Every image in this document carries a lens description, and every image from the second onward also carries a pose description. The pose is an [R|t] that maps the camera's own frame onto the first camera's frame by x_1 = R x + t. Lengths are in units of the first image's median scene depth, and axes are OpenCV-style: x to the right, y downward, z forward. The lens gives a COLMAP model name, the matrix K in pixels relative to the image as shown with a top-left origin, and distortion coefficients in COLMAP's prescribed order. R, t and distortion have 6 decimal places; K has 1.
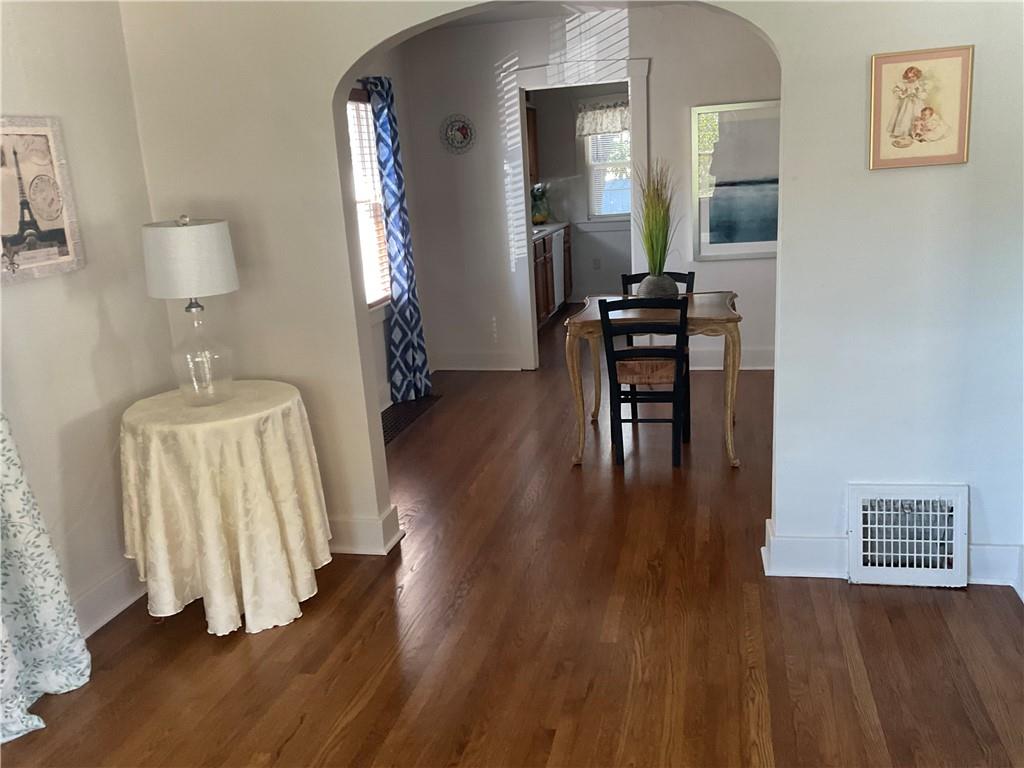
lens RADIAL K [[860.6, 0, 503.1], [0, 860.6, 387.7], [0, 0, 1]] dist [0.088442, -0.149096]
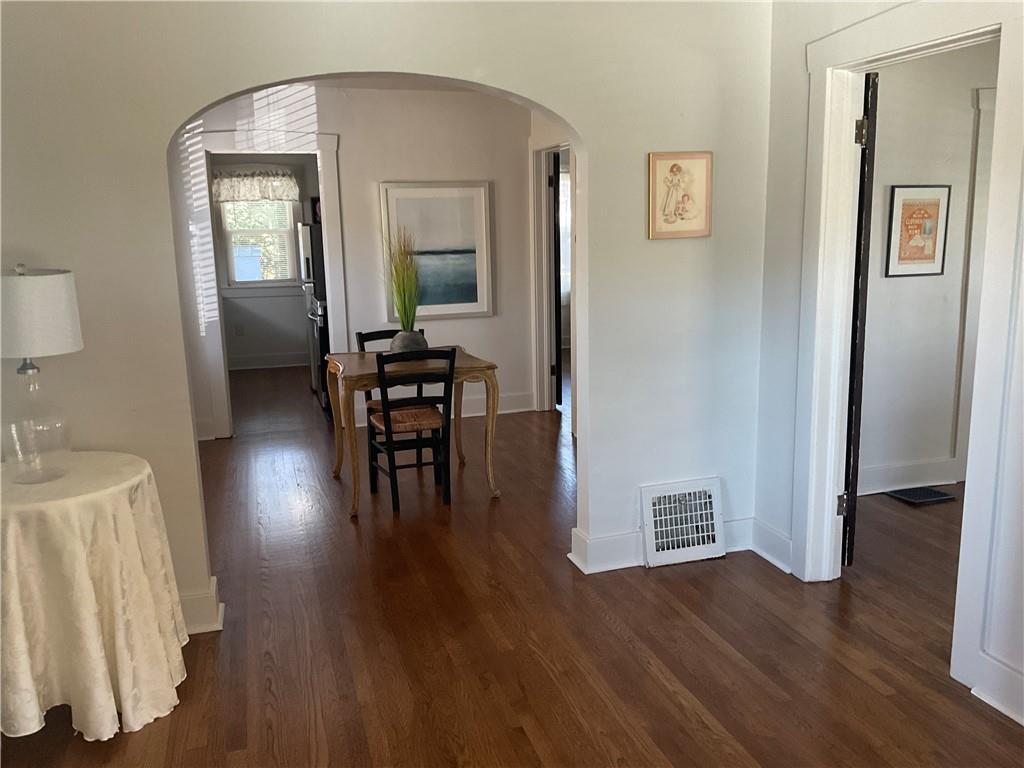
lens RADIAL K [[860.6, 0, 517.2], [0, 860.6, 382.9], [0, 0, 1]] dist [0.088442, -0.149096]
pose [[0.861469, -0.051190, 0.505224, -0.371282], [0.095812, 0.993422, -0.062717, 0.022824], [-0.498690, 0.102435, 0.860706, 0.008164]]
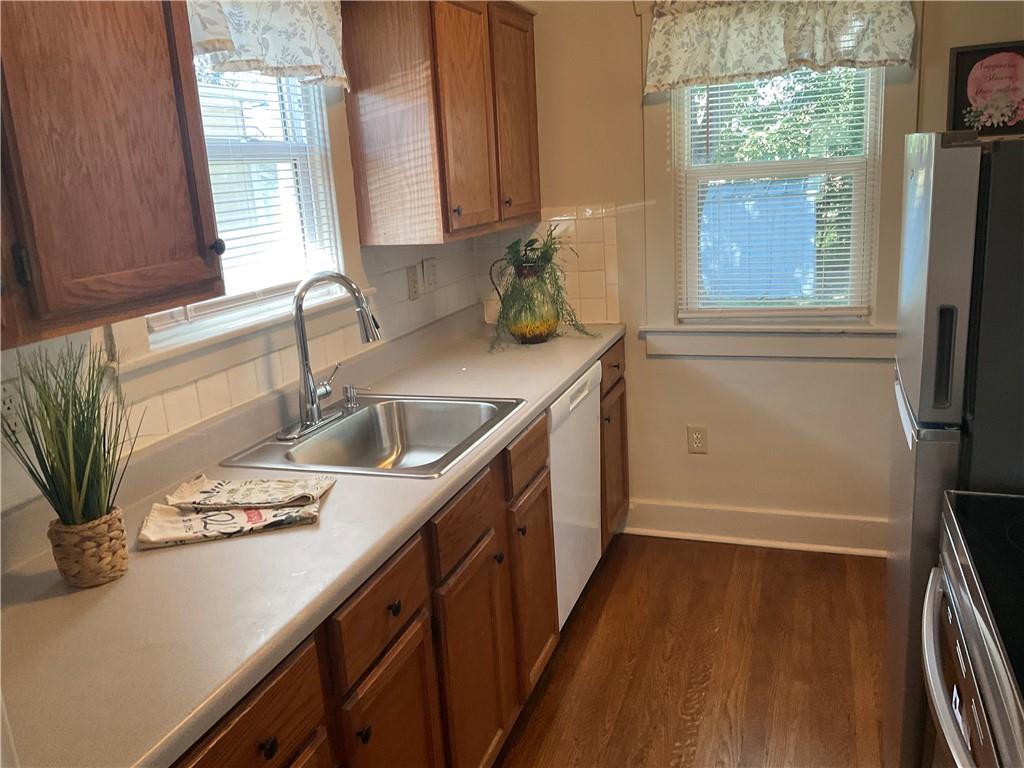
lens RADIAL K [[860.6, 0, 507.9], [0, 860.6, 380.8], [0, 0, 1]] dist [0.088442, -0.149096]
pose [[0.995000, 0.028098, -0.095845, 0.194728], [-0.028443, 0.999593, -0.002233, -0.508653], [0.095744, 0.004948, 0.995394, 1.927832]]
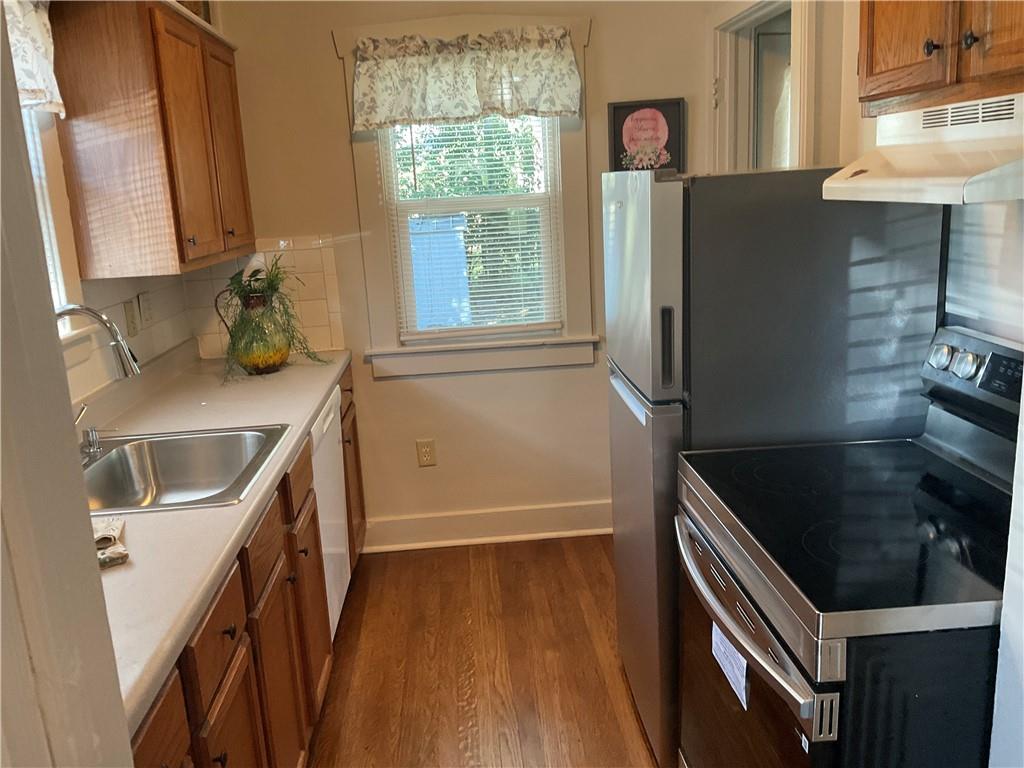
lens RADIAL K [[860.6, 0, 512.9], [0, 860.6, 380.1], [0, 0, 1]] dist [0.088442, -0.149096]
pose [[0.952685, -0.055428, 0.298862, 0.096390], [0.069408, 0.996925, -0.036361, -0.491046], [-0.295927, 0.055384, 0.953603, 1.885709]]
